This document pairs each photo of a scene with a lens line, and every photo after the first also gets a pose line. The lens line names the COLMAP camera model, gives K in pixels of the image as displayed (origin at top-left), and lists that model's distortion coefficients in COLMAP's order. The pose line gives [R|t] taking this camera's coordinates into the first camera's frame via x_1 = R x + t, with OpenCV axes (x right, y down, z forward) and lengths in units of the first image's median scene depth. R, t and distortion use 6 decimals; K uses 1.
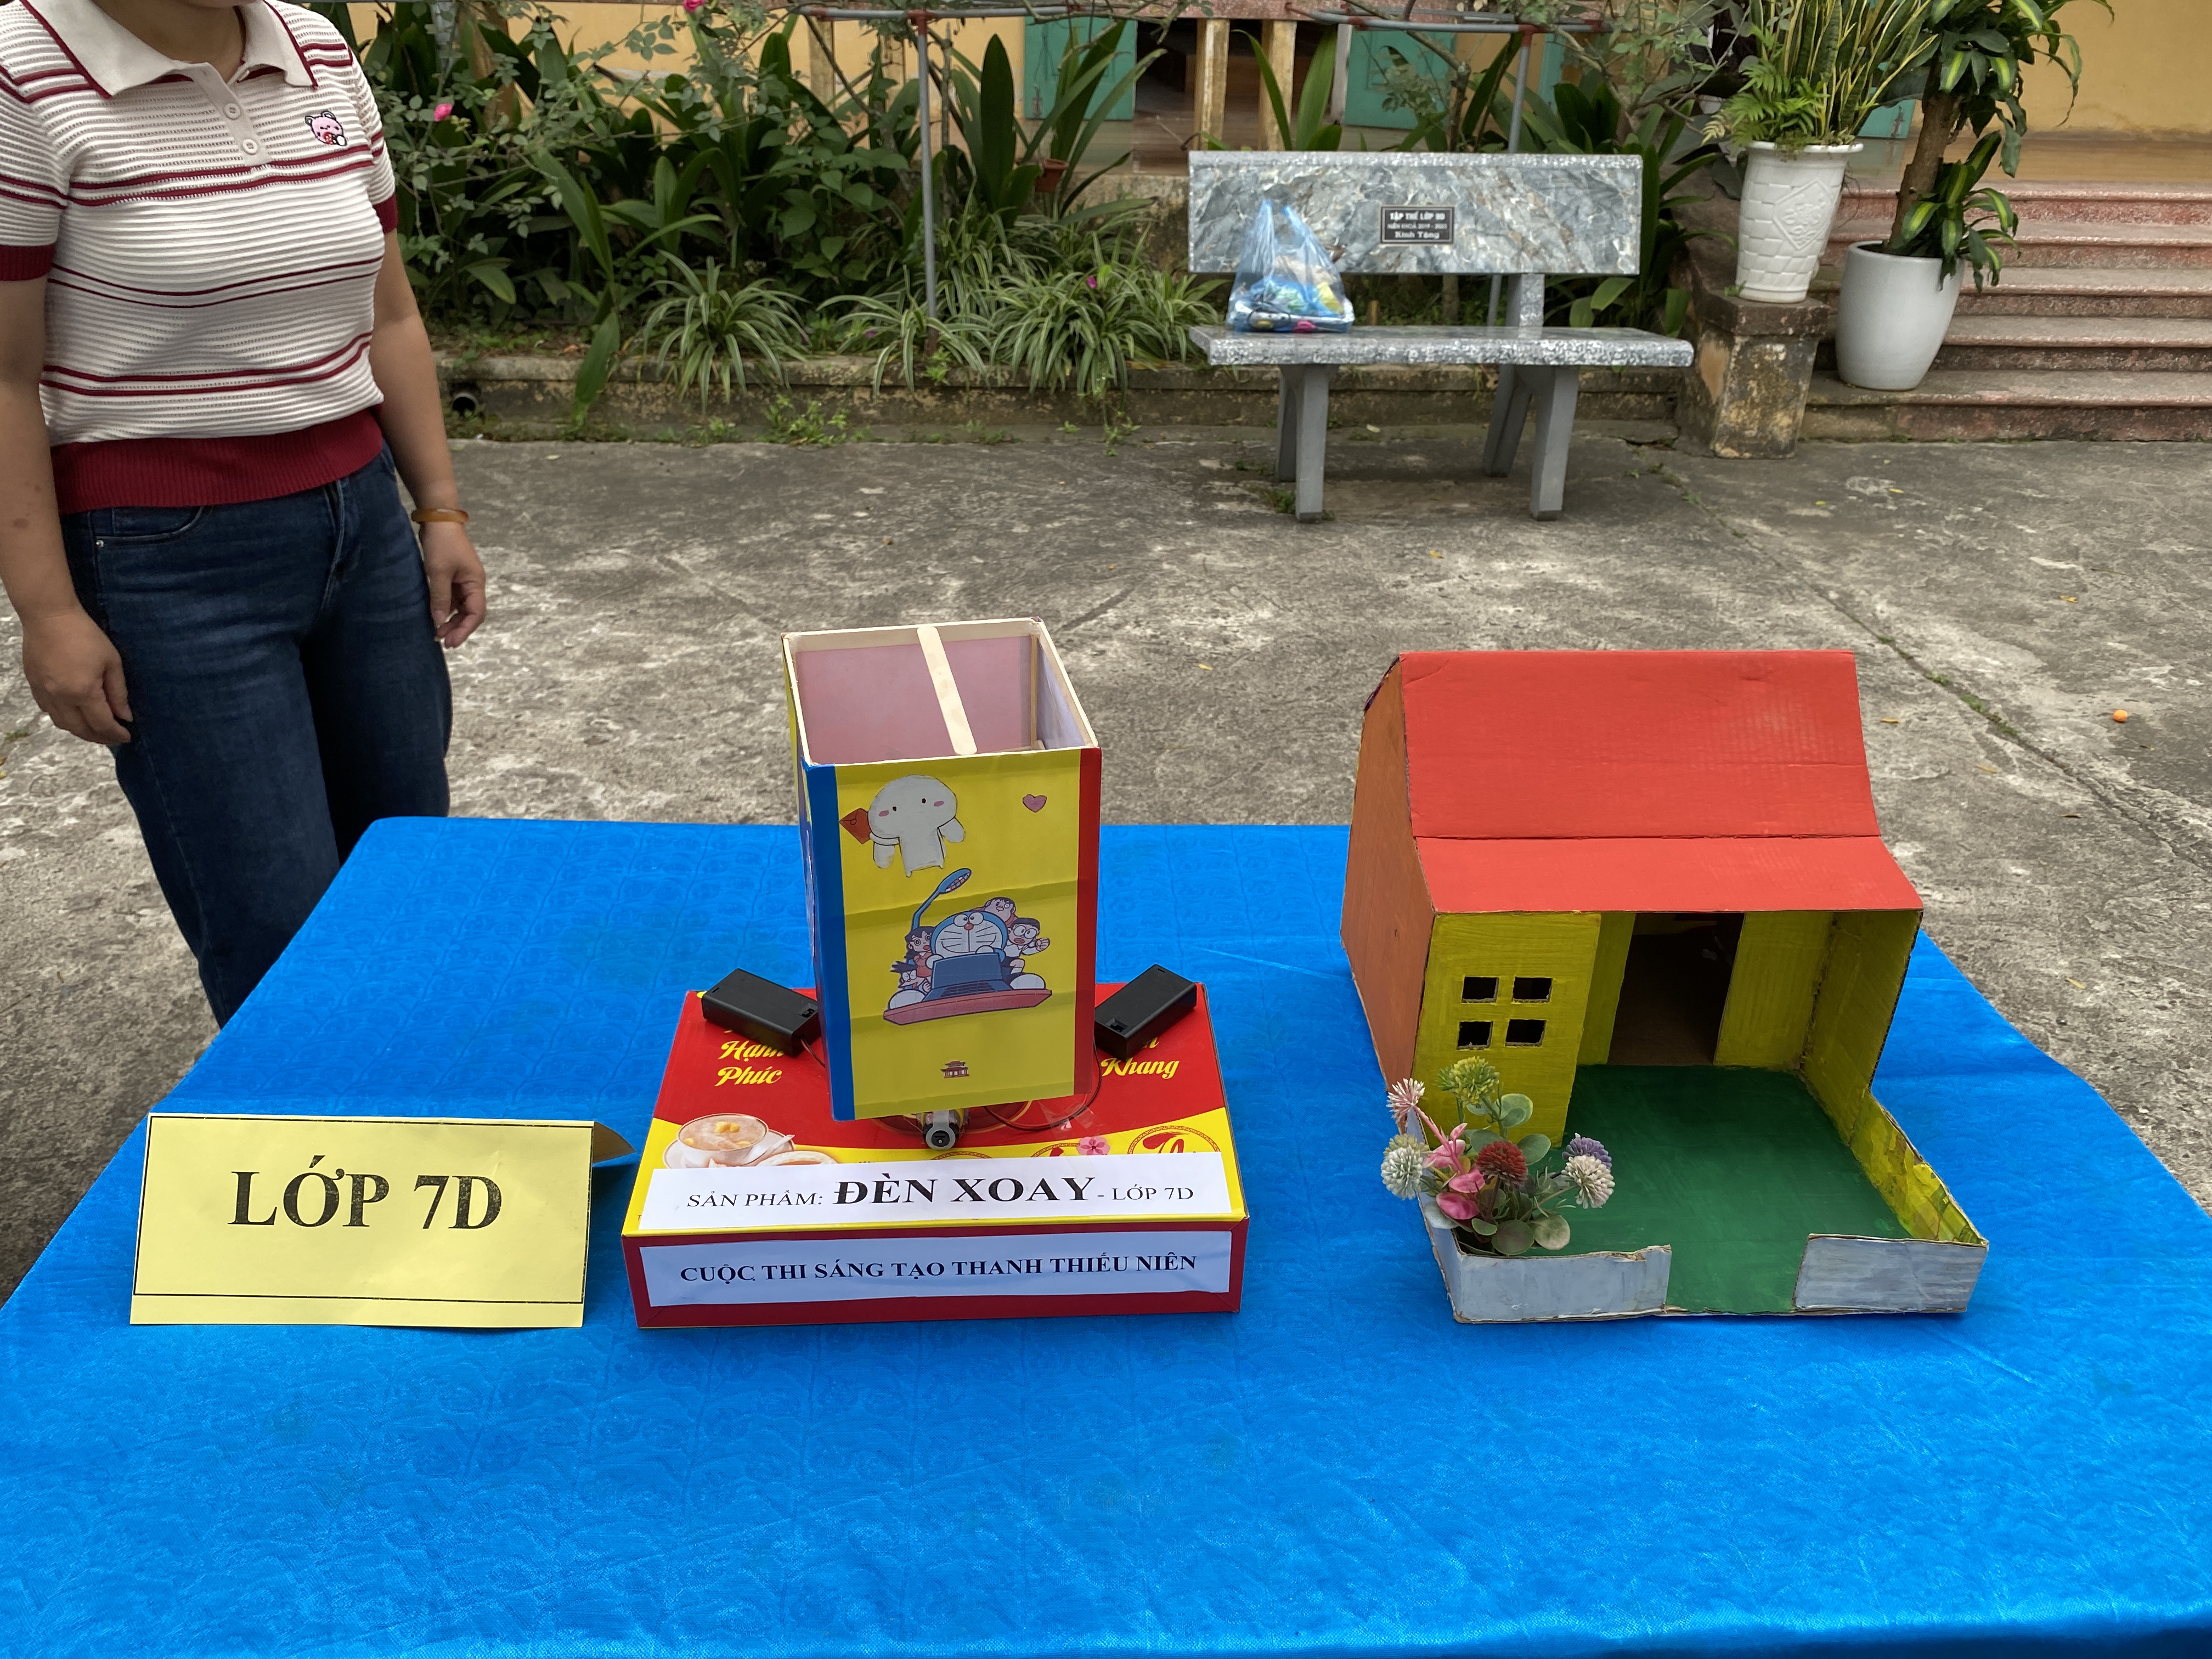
lens RADIAL K [[1697.6, 0, 1102.8], [0, 1697.6, 837.0], [0, 0, 1]] dist [0.018499, -0.023193]
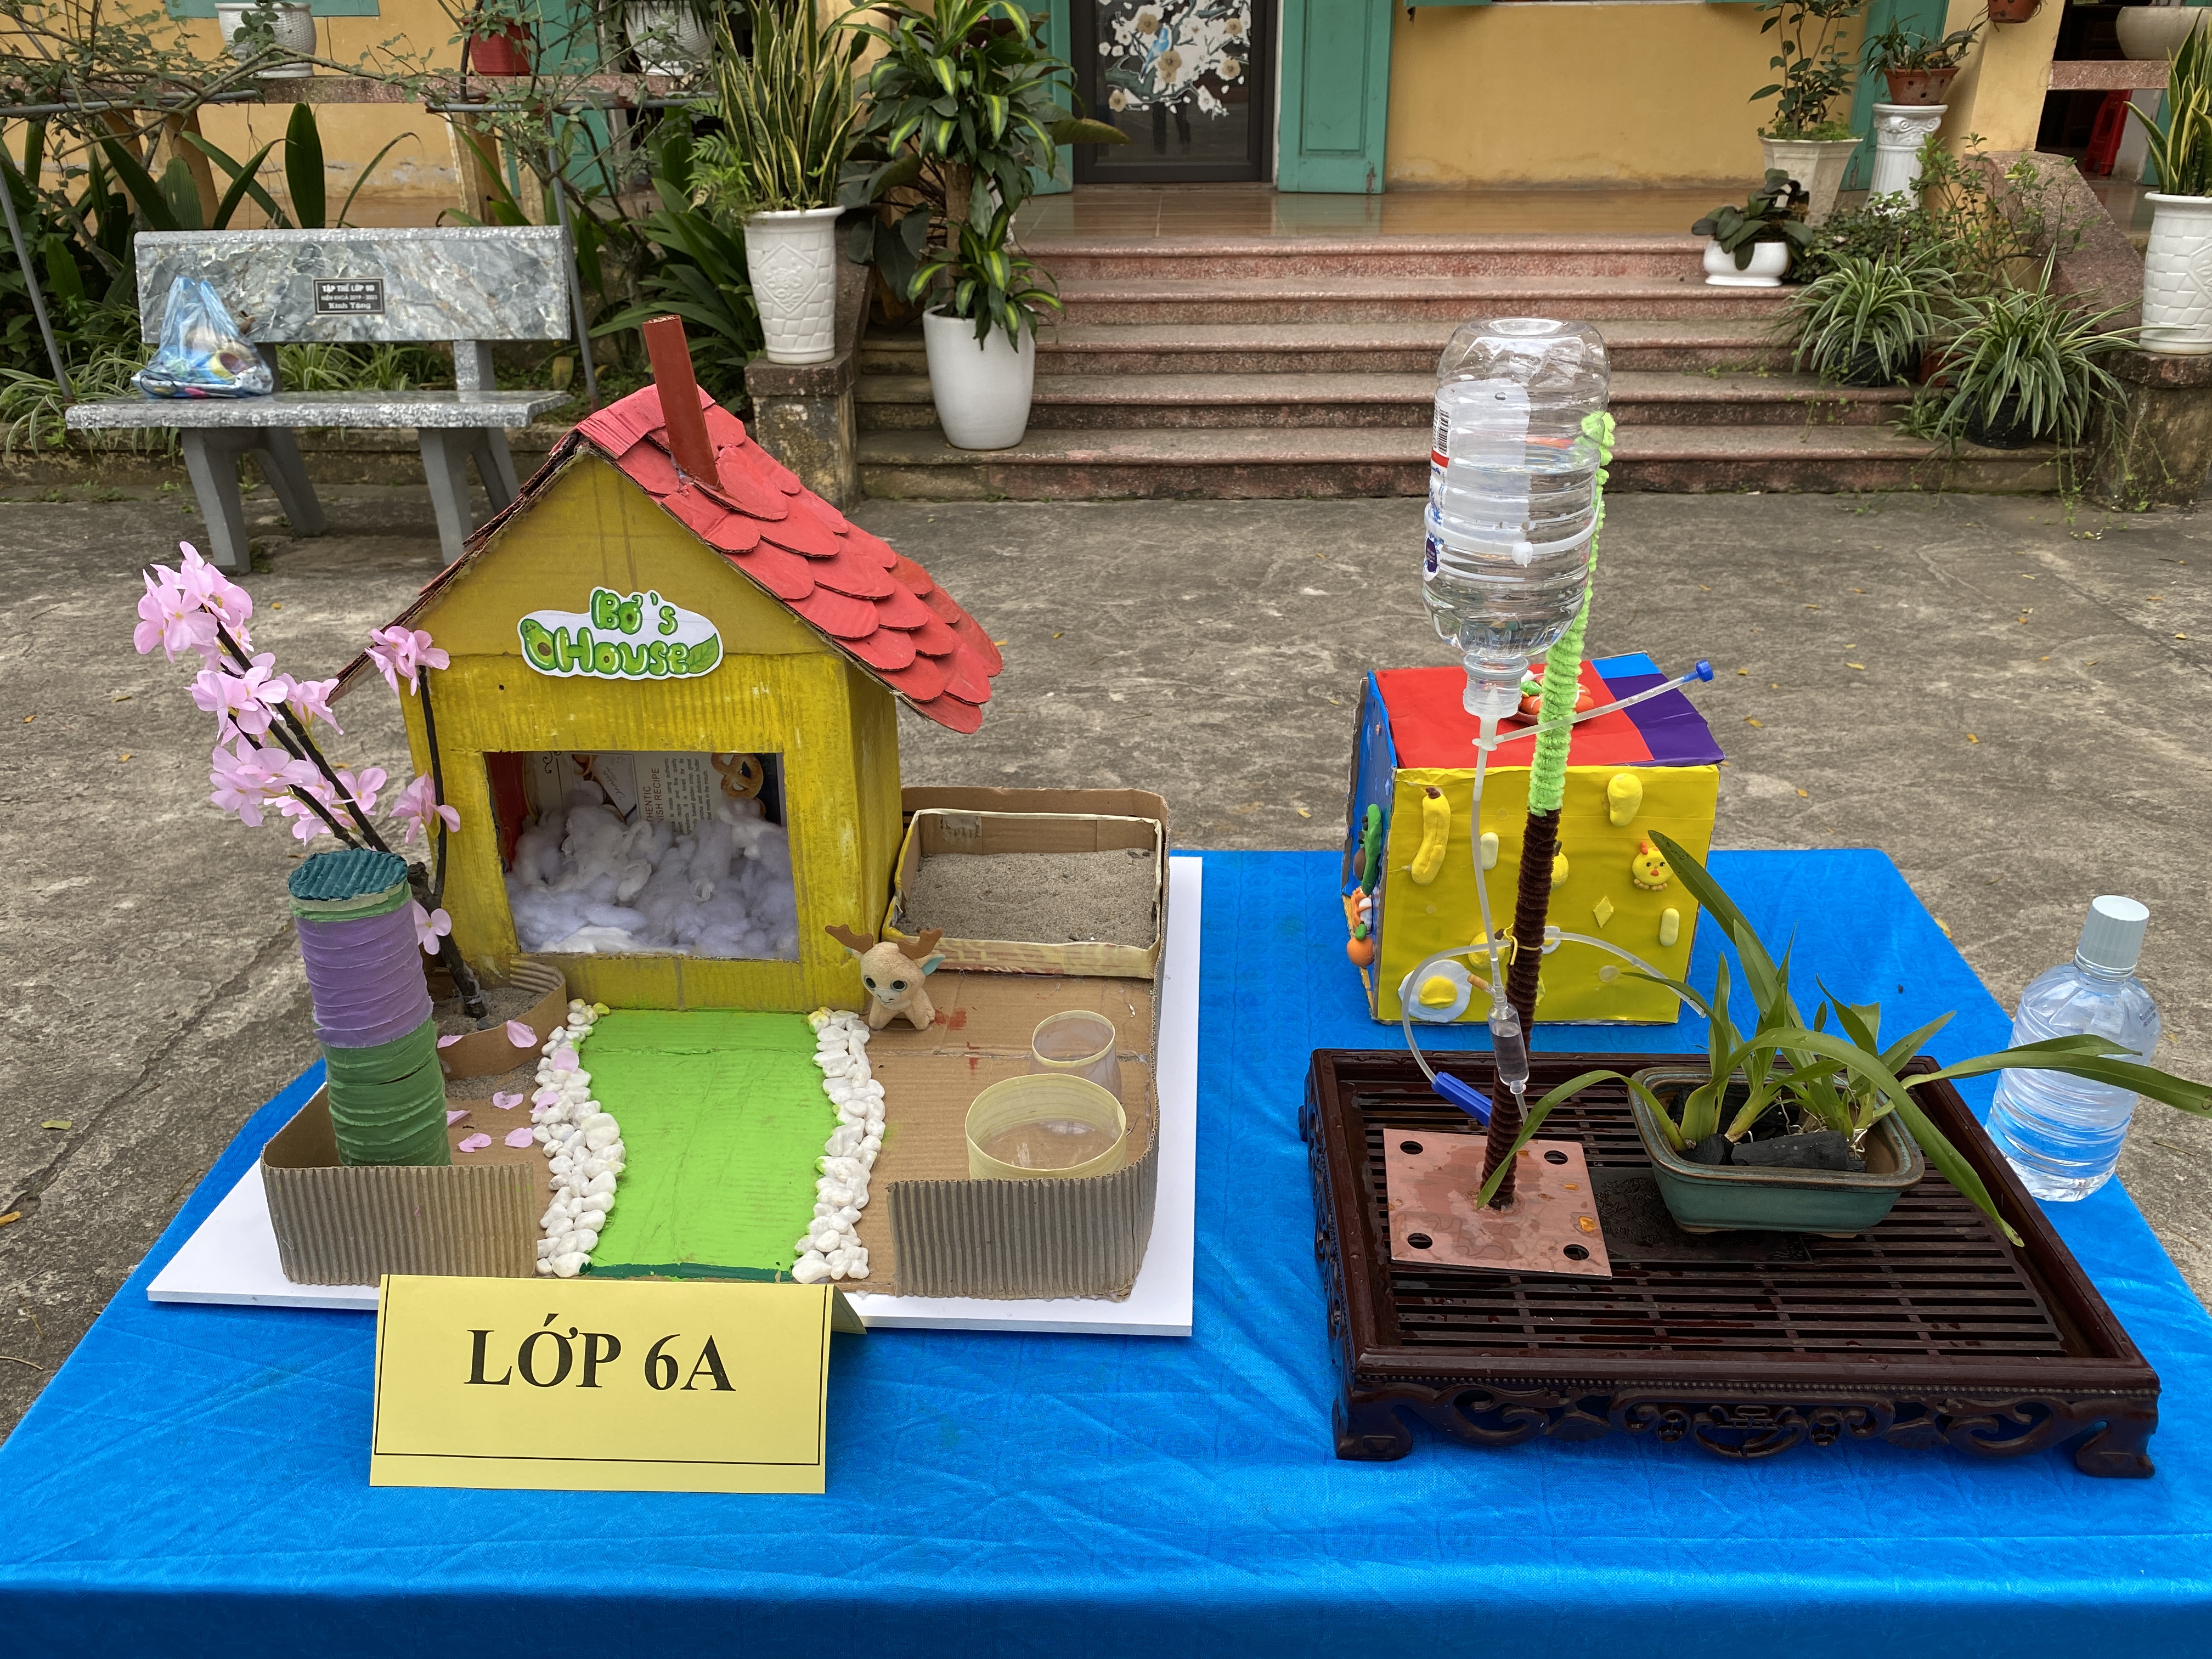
lens RADIAL K [[1697.6, 0, 1102.9], [0, 1697.6, 827.6], [0, 0, 1]] dist [0.018499, -0.023193]
pose [[0.989260, 0.025072, -0.143999, 0.776153], [-0.030607, 0.998870, -0.036350, -0.007037], [0.142925, 0.040367, 0.988910, 0.036284]]
